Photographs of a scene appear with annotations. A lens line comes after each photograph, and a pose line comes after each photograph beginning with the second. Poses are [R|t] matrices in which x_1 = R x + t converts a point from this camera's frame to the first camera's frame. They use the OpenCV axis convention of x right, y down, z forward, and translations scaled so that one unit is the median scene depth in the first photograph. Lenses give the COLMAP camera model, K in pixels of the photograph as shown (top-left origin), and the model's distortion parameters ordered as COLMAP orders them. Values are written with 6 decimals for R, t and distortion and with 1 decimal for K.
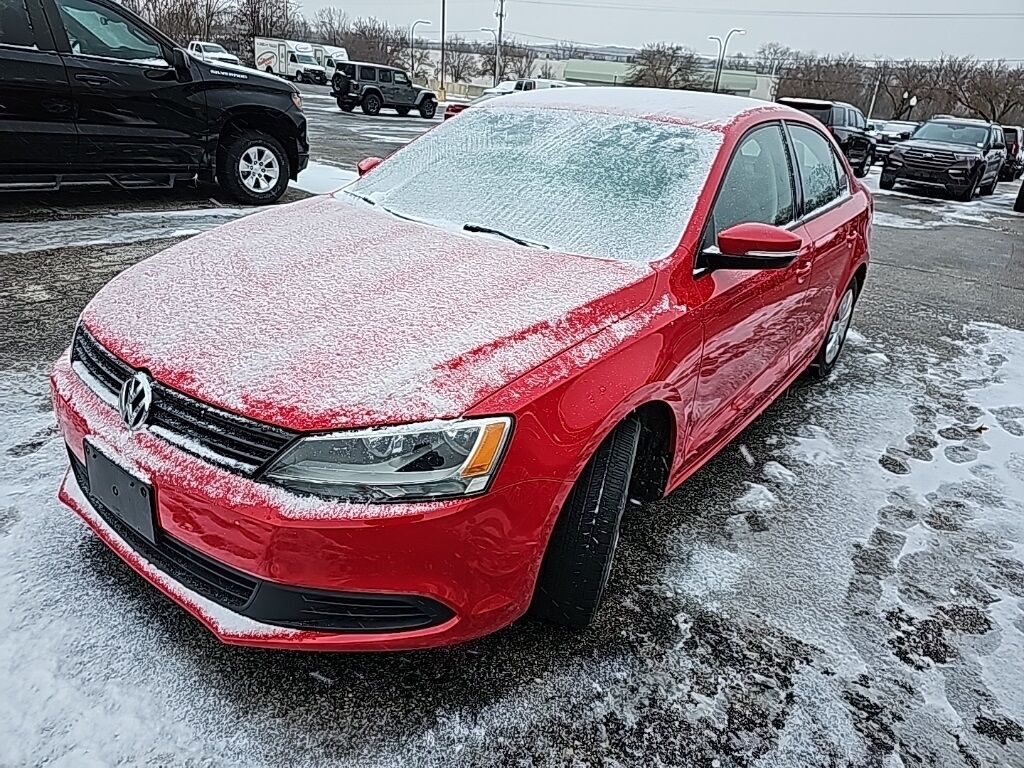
lens RADIAL K [[682.8, 0, 508.6], [0, 682.8, 384.4], [0, 0, 1]] dist [0.037960, -0.019878]
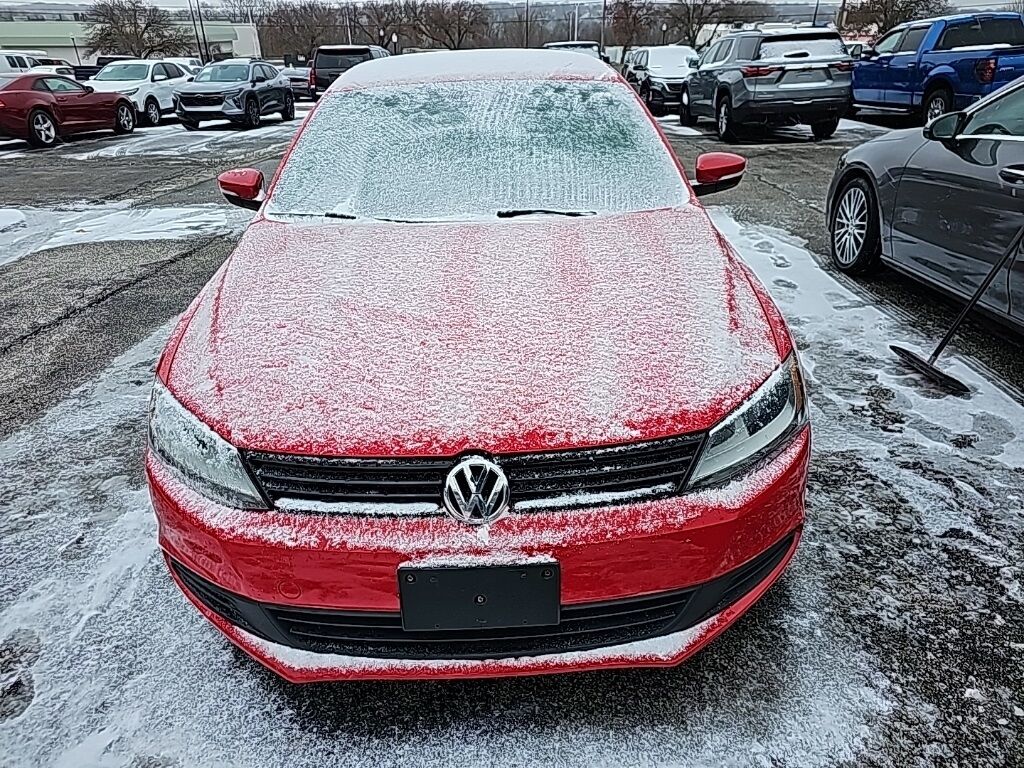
lens RADIAL K [[682.8, 0, 509.7], [0, 682.8, 378.7], [0, 0, 1]] dist [0.037960, -0.019878]
pose [[0.772020, -0.357531, 0.525506, -0.881248], [0.328468, 0.932251, 0.151711, -0.212178], [-0.544145, 0.055488, 0.837154, 0.262338]]
